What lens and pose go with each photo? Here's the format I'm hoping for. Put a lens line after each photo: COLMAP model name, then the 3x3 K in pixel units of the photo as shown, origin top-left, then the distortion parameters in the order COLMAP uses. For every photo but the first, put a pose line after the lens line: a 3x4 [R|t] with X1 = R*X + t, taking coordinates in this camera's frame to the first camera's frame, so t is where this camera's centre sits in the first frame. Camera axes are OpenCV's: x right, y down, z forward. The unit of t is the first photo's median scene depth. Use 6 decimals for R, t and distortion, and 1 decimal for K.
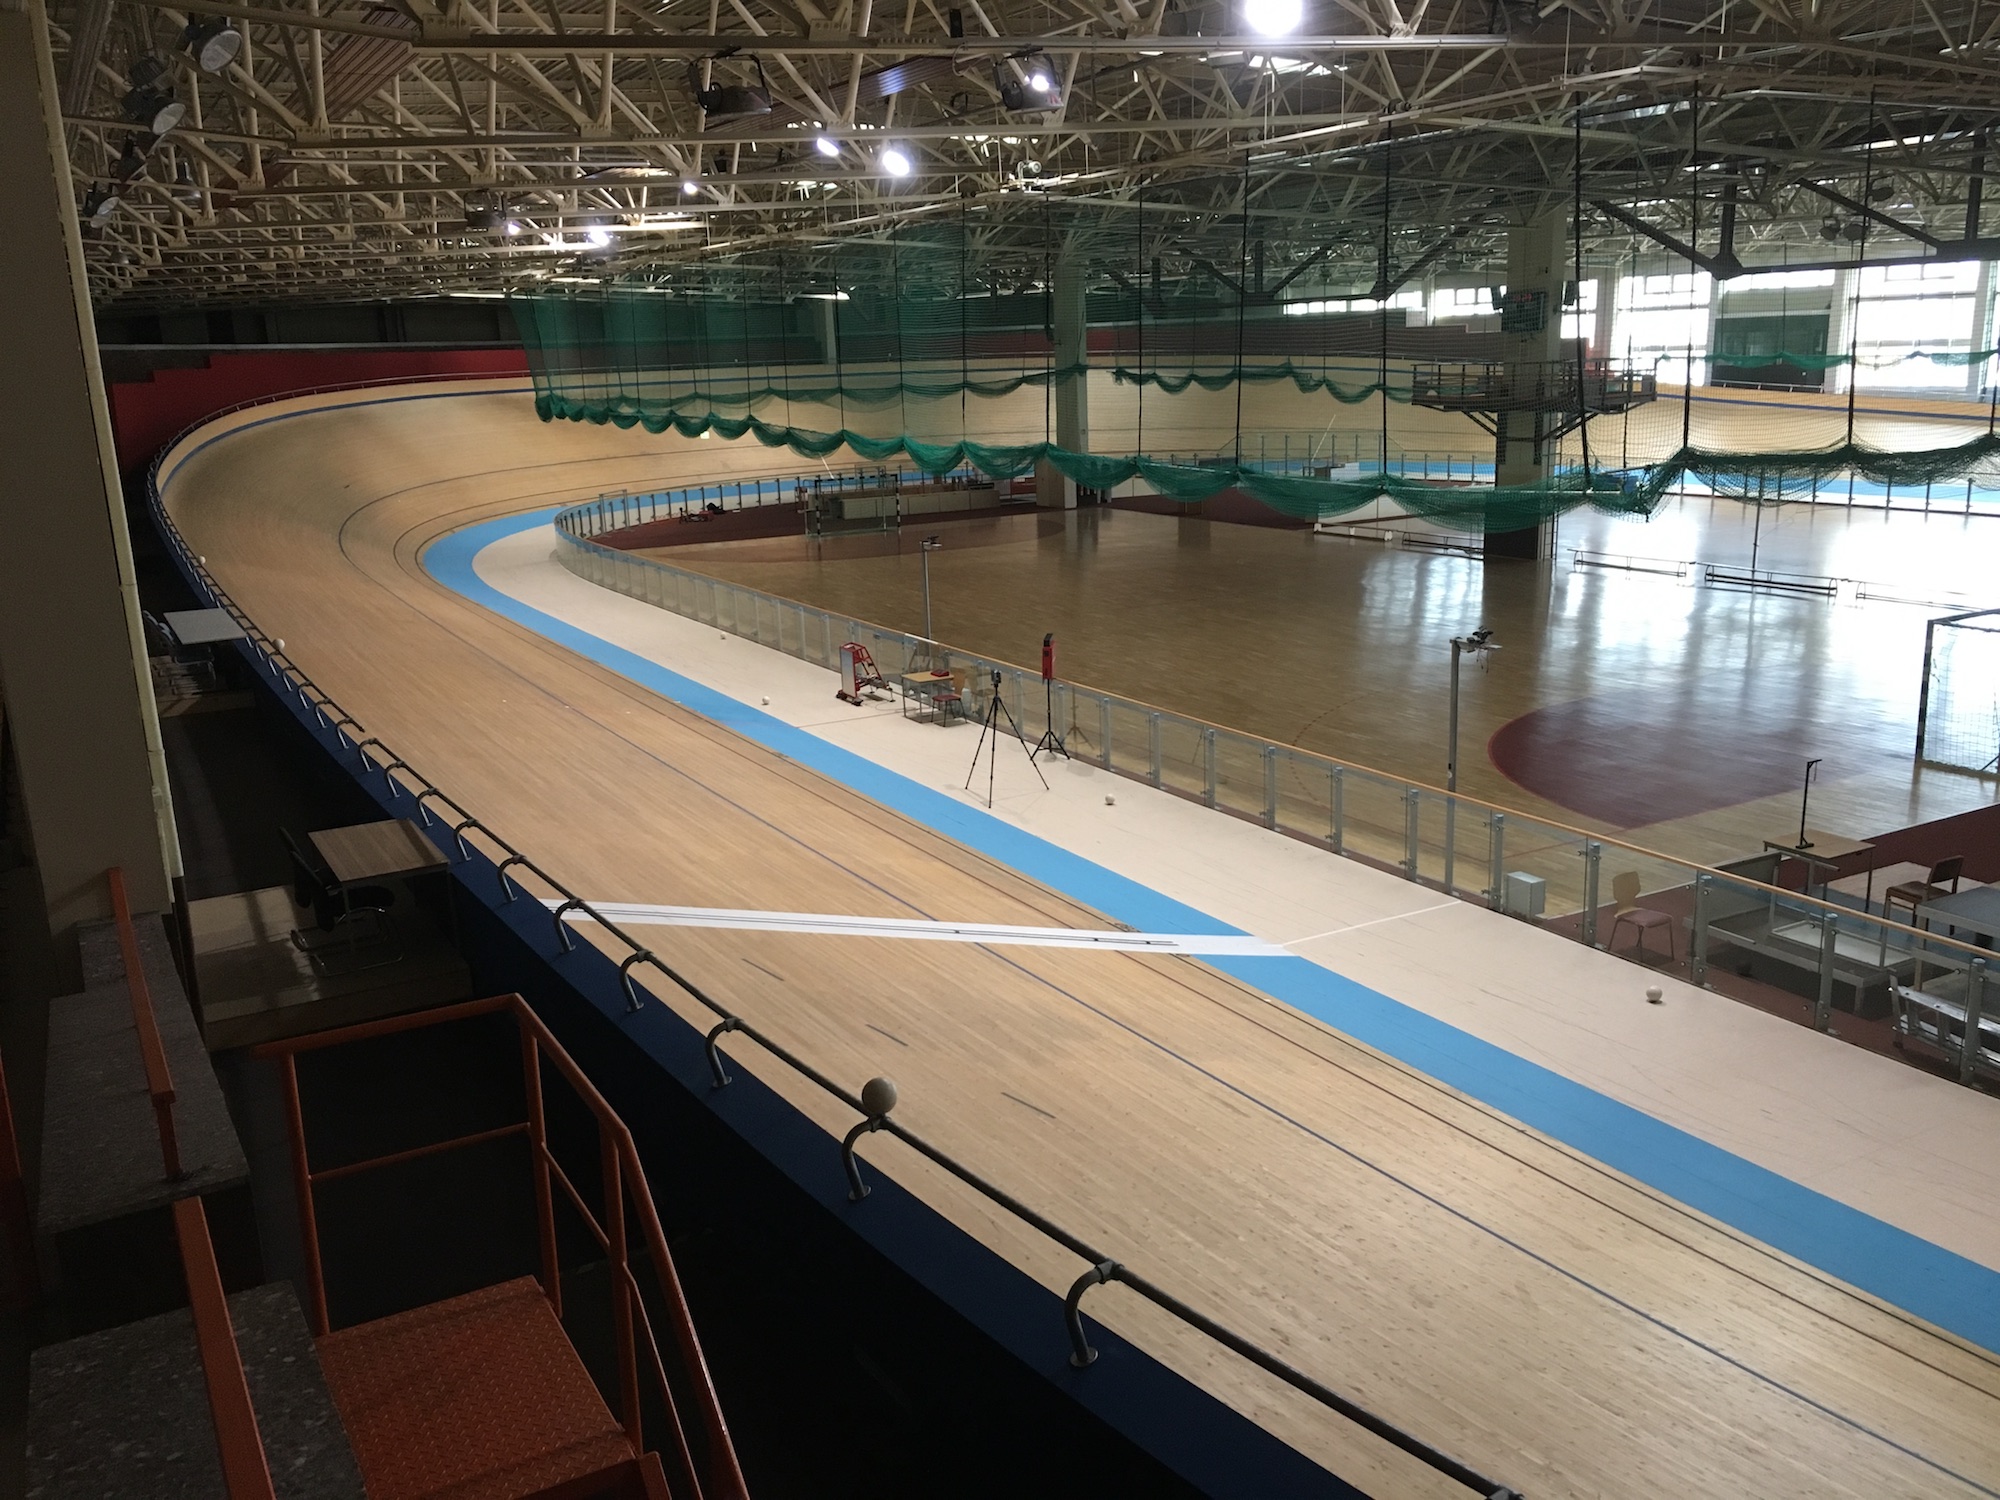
lens RADIAL K [[1680.4, 0, 999.7], [0, 1680.4, 750.8], [0, 0, 1]] dist [0.037093, -0.022916]
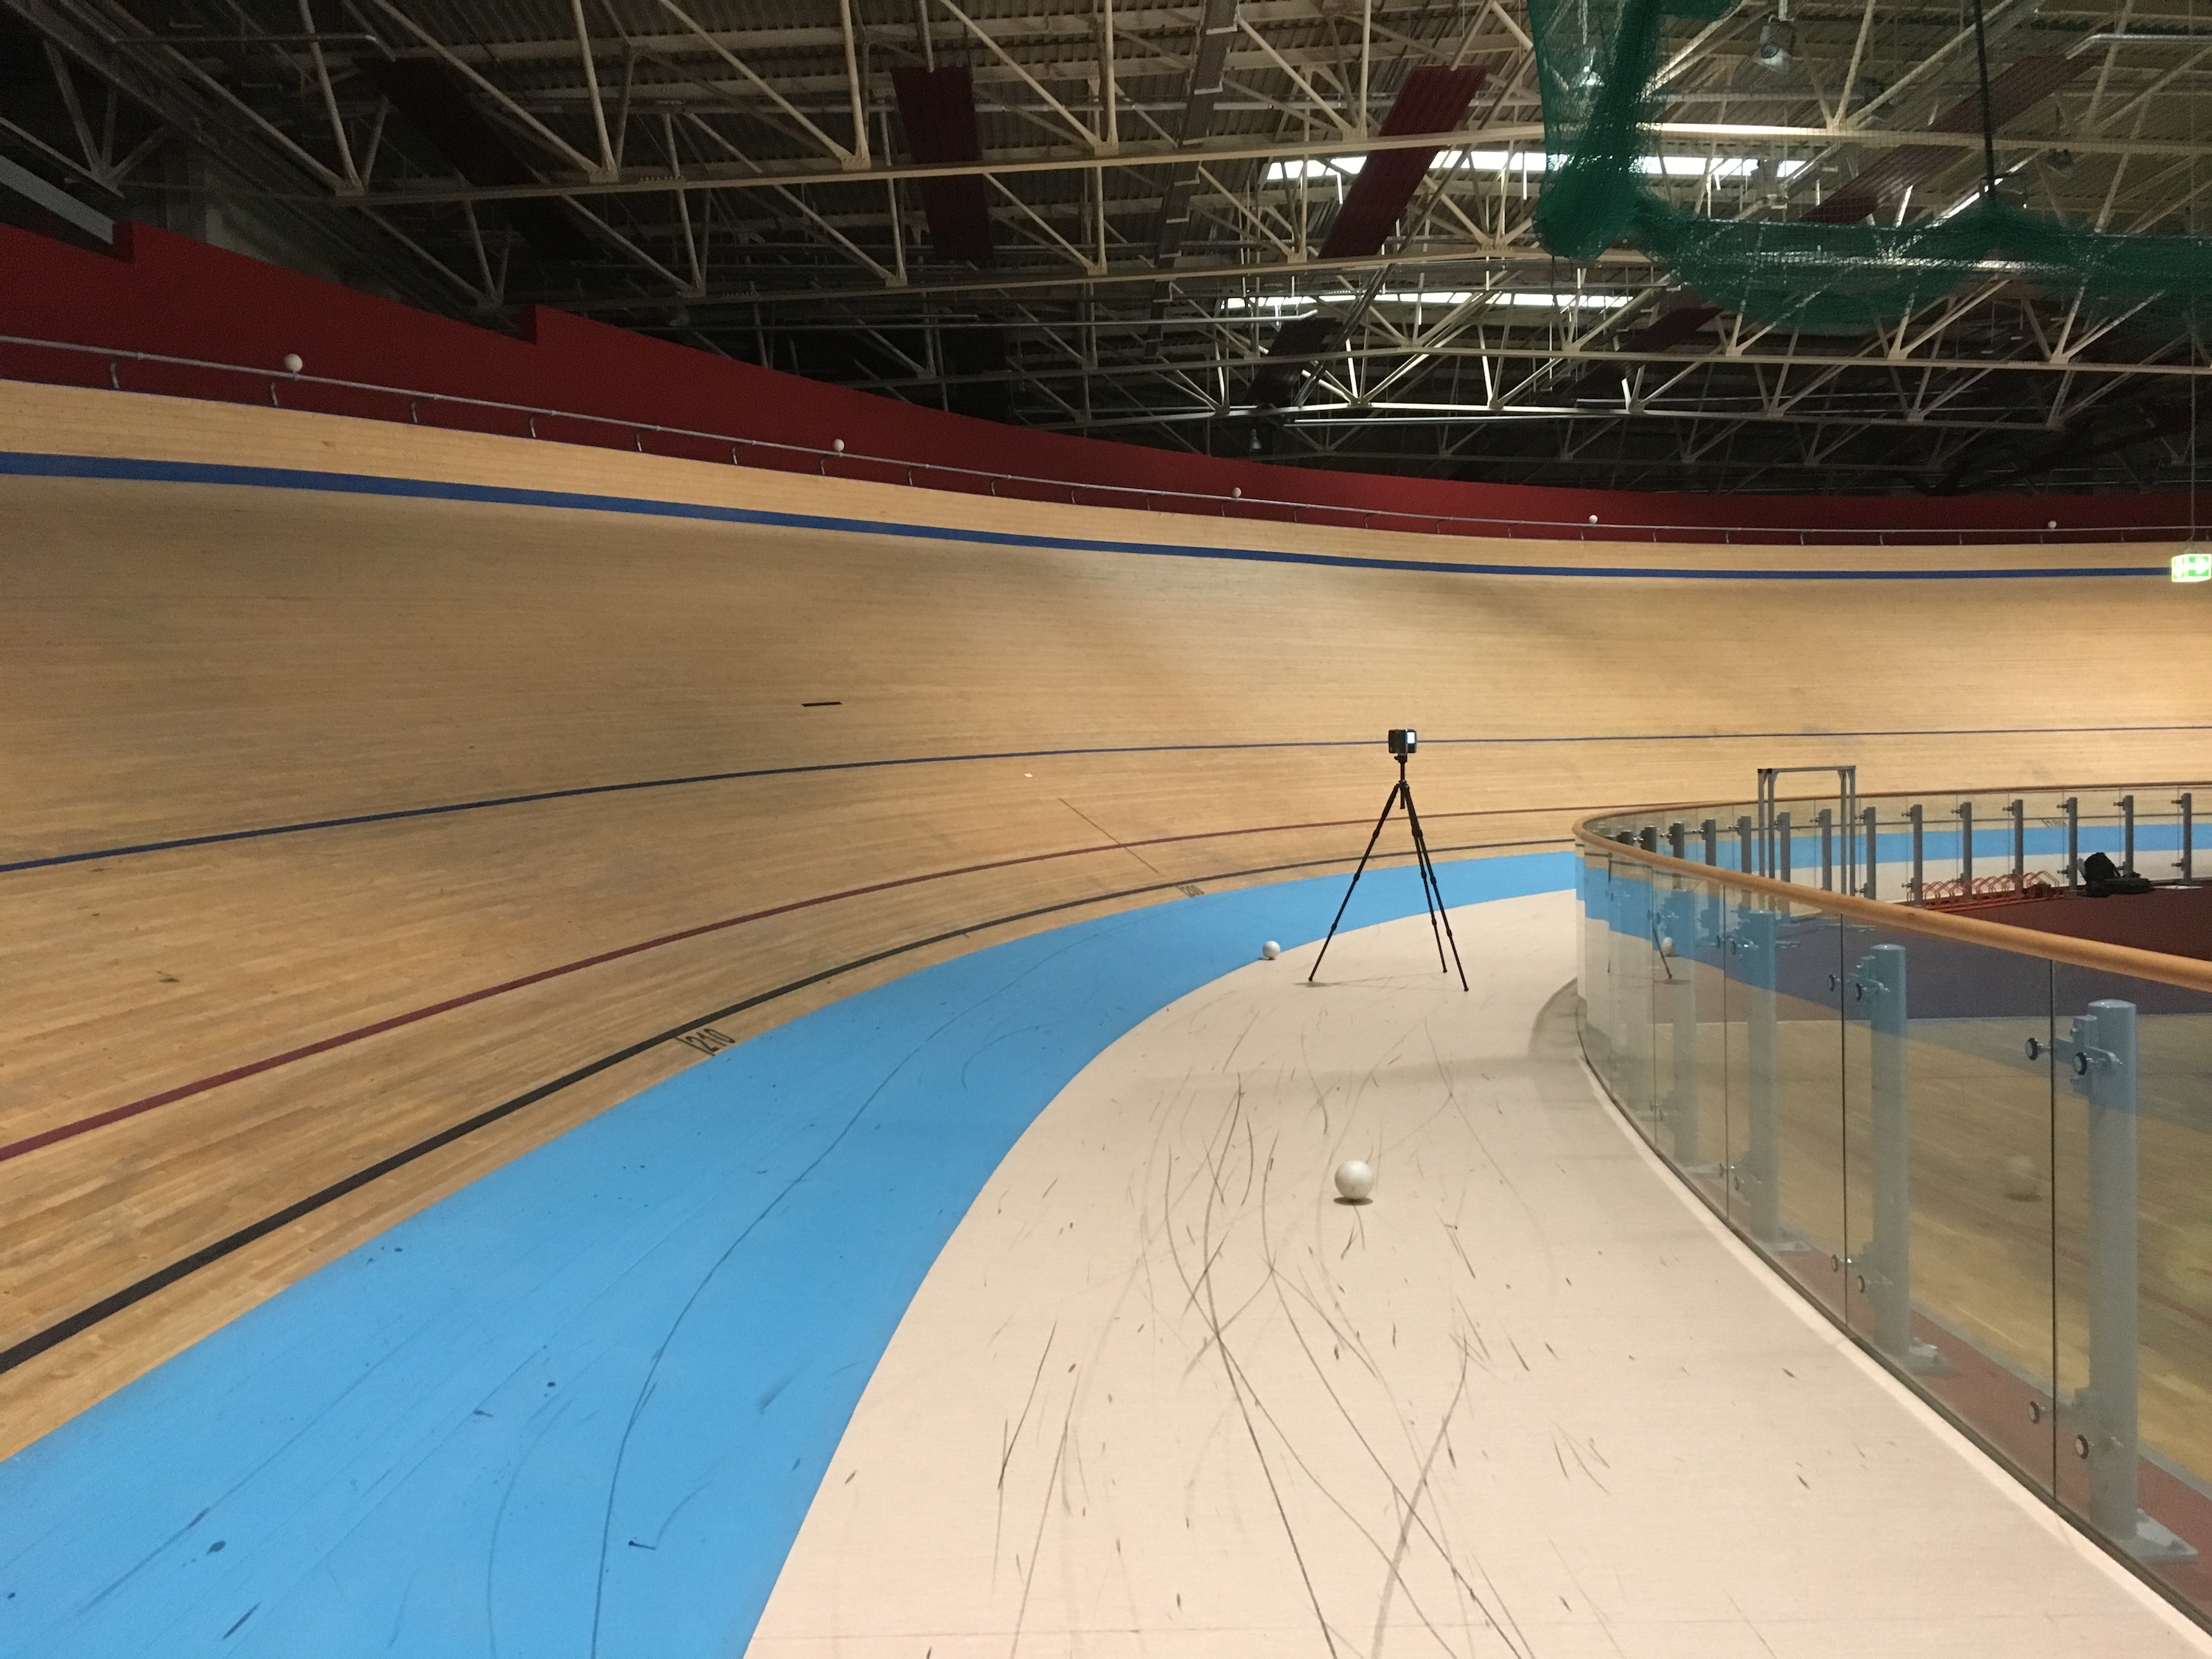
lens RADIAL K [[1858.5, 0, 1107.8], [0, 1858.5, 836.2], [0, 0, 1]] dist [0.037093, -0.022916]
pose [[0.885188, 0.040251, -0.463490, -0.171708], [-0.122647, 0.981198, -0.149025, -0.080461], [0.448777, 0.188761, 0.873481, 0.633190]]
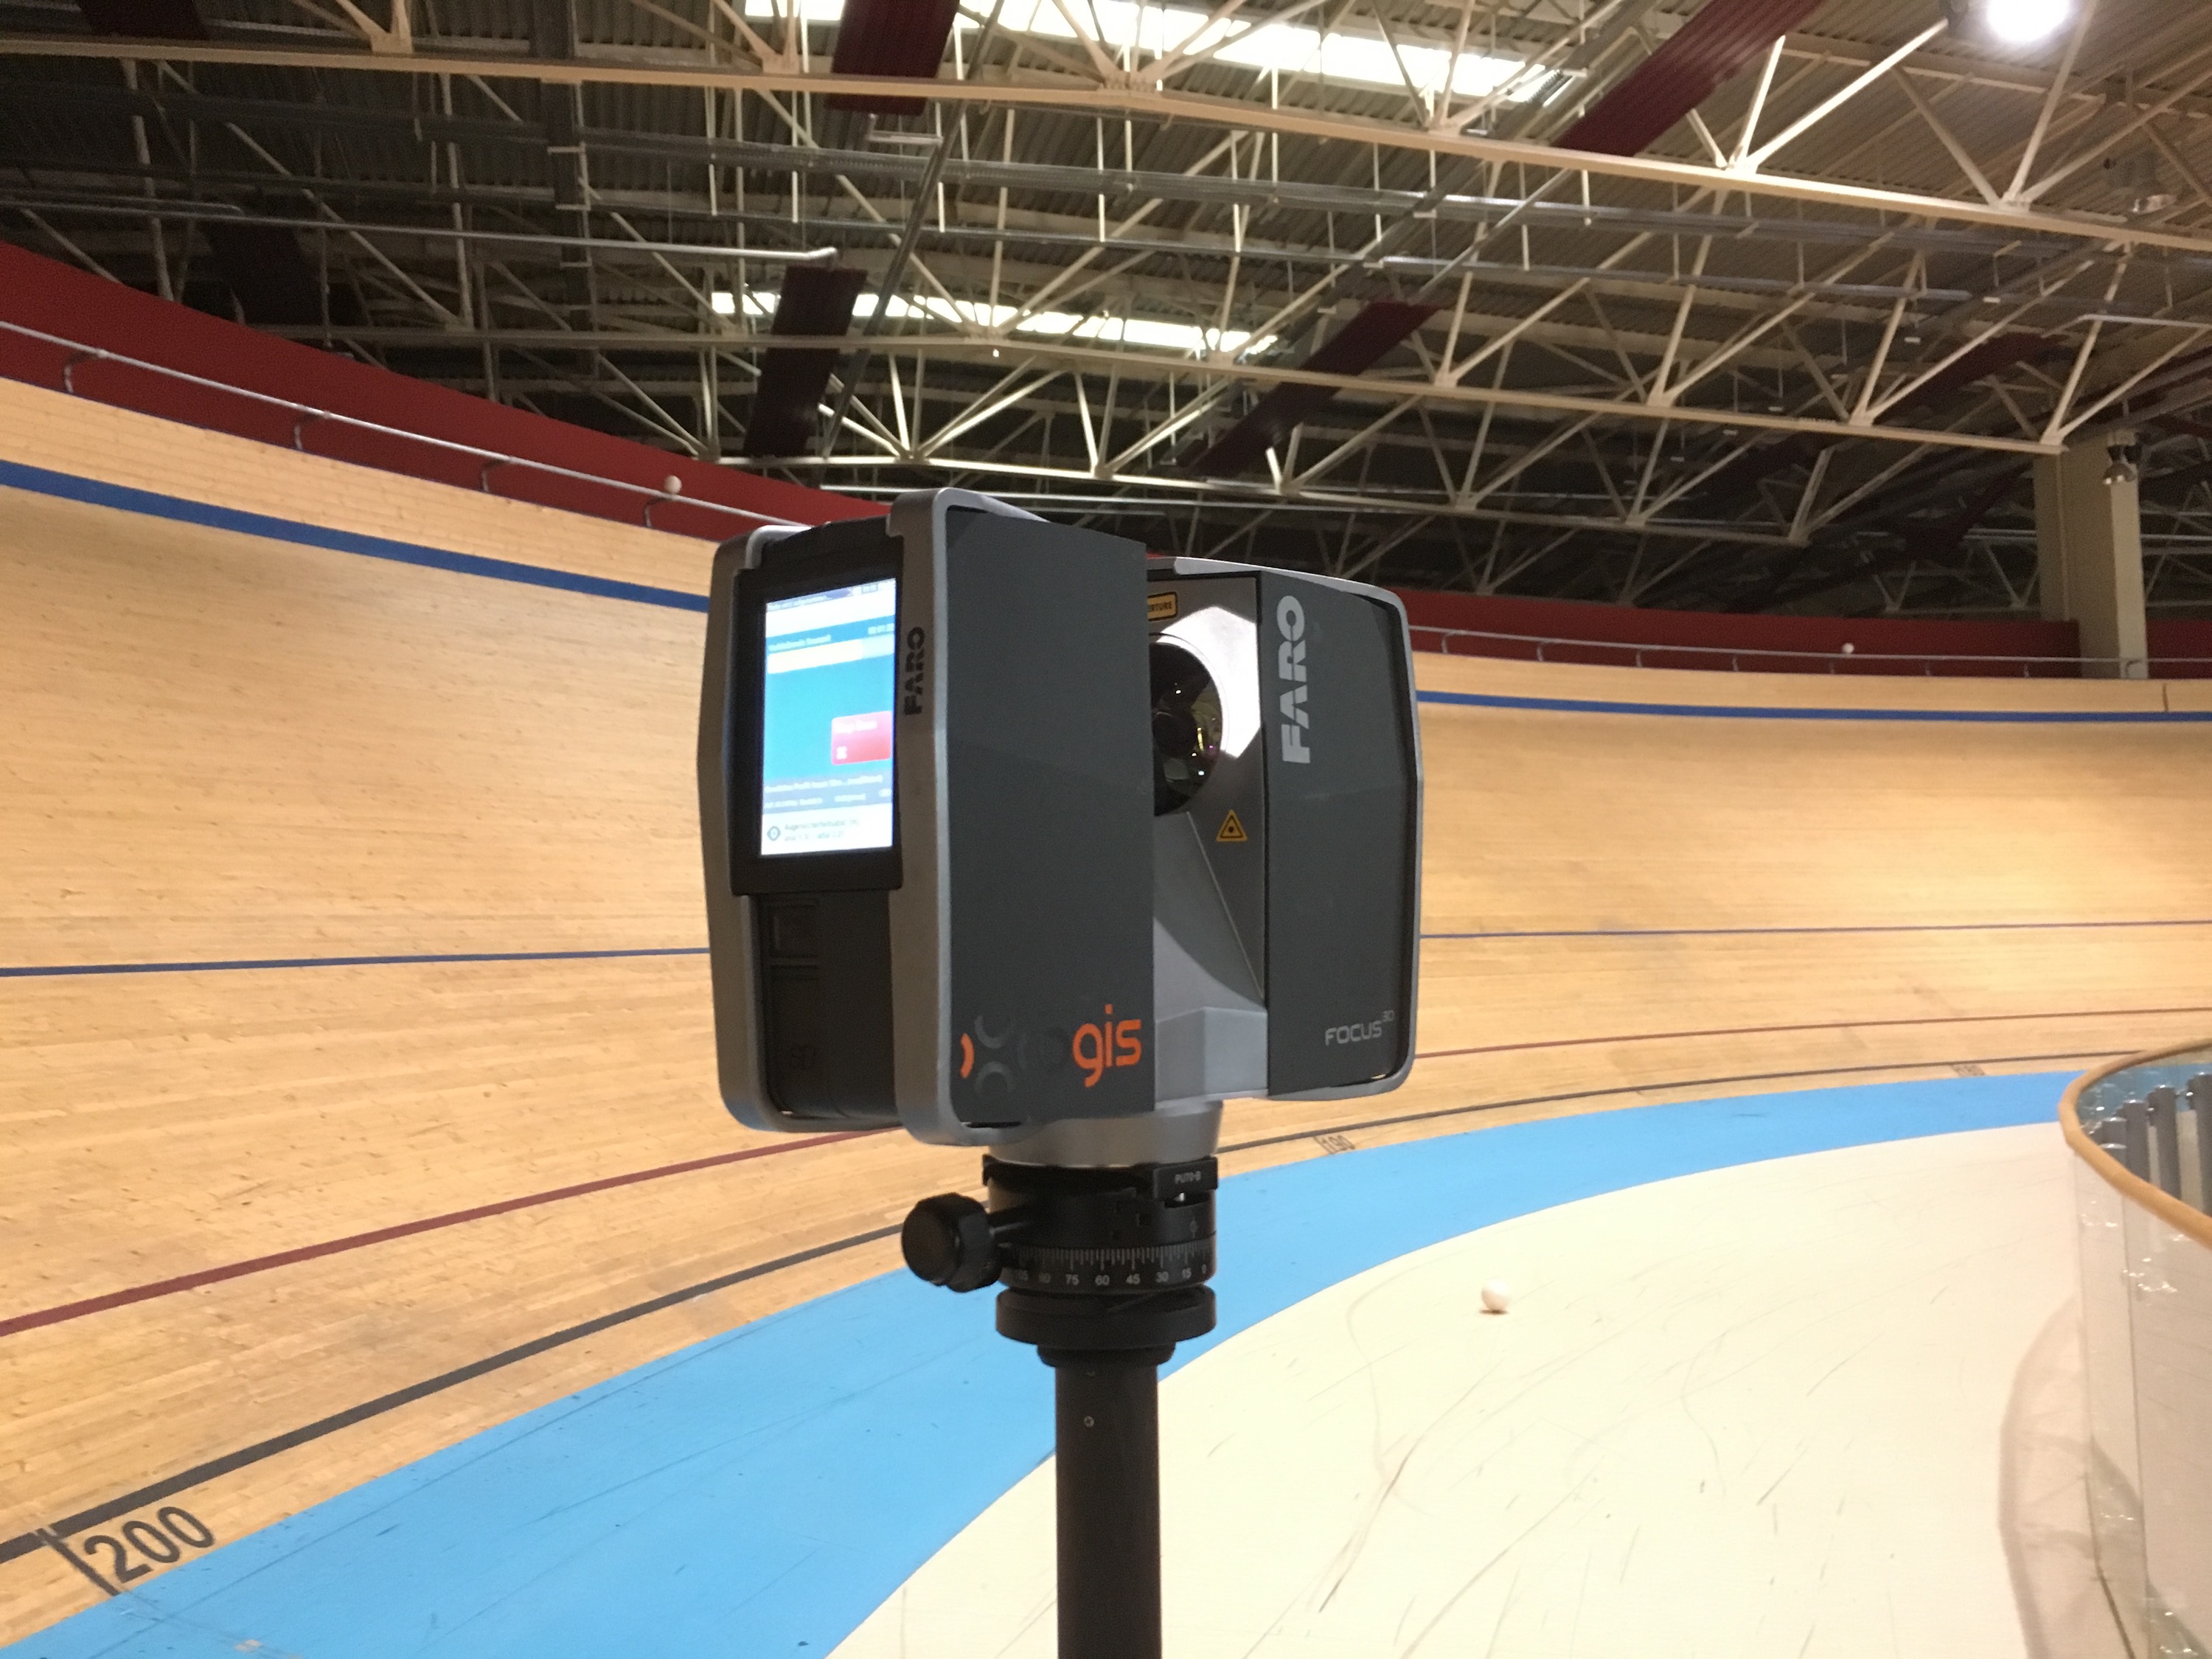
lens RADIAL K [[1858.5, 0, 1107.2], [0, 1858.5, 833.8], [0, 0, 1]] dist [0.037093, -0.022916]
pose [[0.967535, 0.000200, -0.252737, -0.232044], [-0.073132, 0.957442, -0.279208, -0.120362], [0.241925, 0.288626, 0.926373, 0.805010]]
